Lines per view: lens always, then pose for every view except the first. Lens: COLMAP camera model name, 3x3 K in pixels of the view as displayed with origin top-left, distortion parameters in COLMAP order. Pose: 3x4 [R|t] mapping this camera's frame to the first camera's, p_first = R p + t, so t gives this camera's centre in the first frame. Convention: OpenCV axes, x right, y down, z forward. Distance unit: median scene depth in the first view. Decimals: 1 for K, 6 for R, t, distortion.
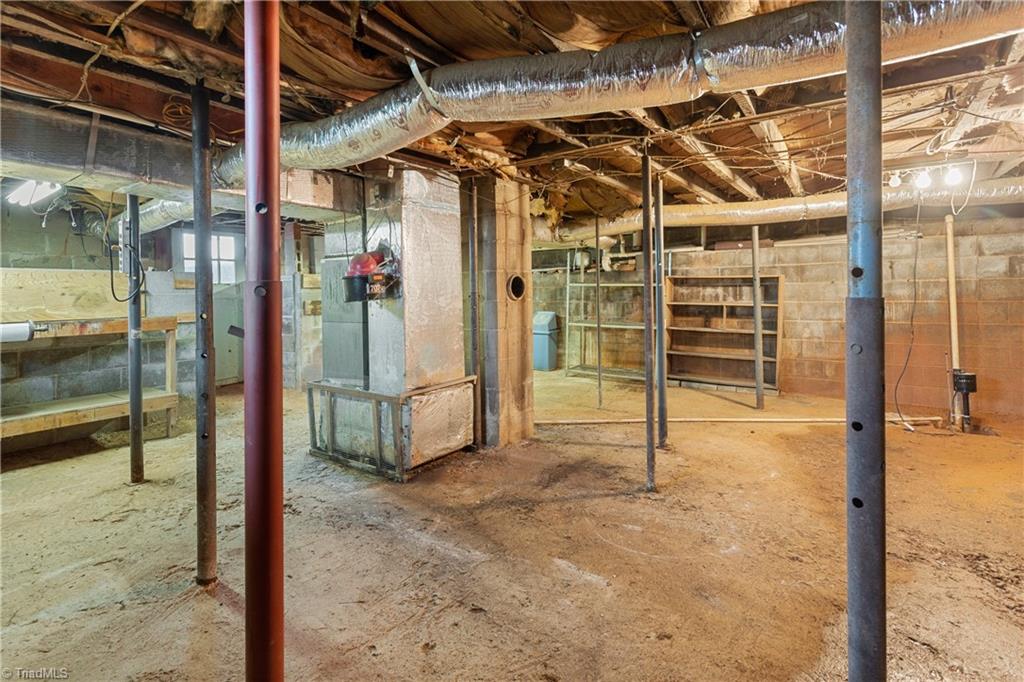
lens RADIAL K [[489.9, 0, 512.2], [0, 489.9, 313.7], [0, 0, 1]] dist [-0.003673, -0.000382]
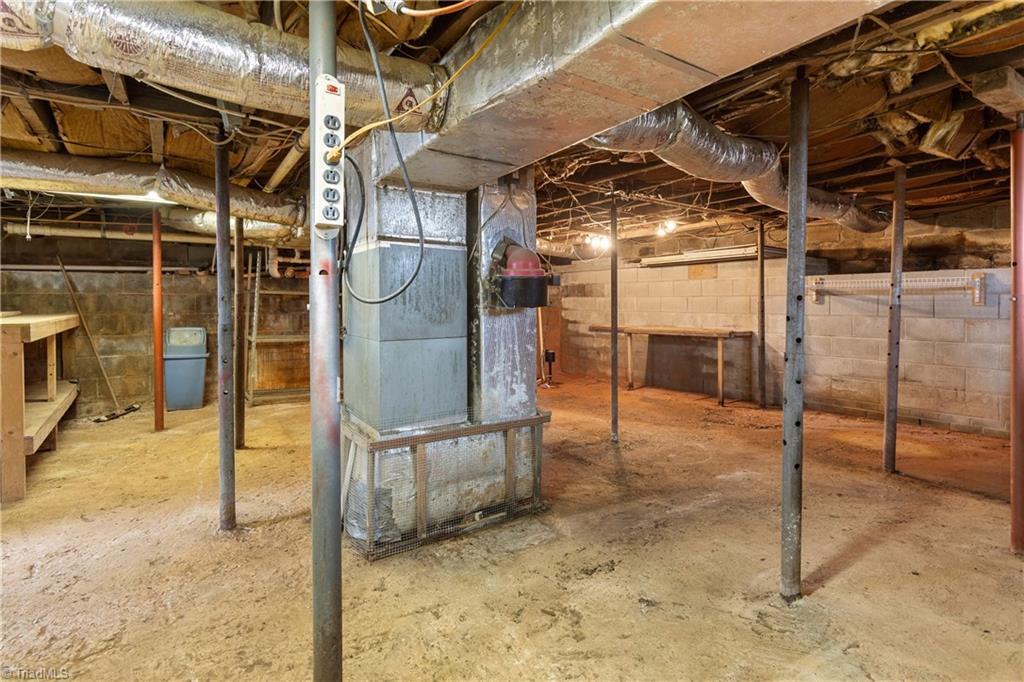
lens RADIAL K [[489.9, 0, 512.2], [0, 489.9, 313.7], [0, 0, 1]] dist [-0.003673, -0.000382]
pose [[0.364920, -0.011856, 0.930963, -1.078565], [0.037976, 0.999276, -0.002159, -0.013055], [-0.930264, 0.036142, 0.365106, 0.719868]]
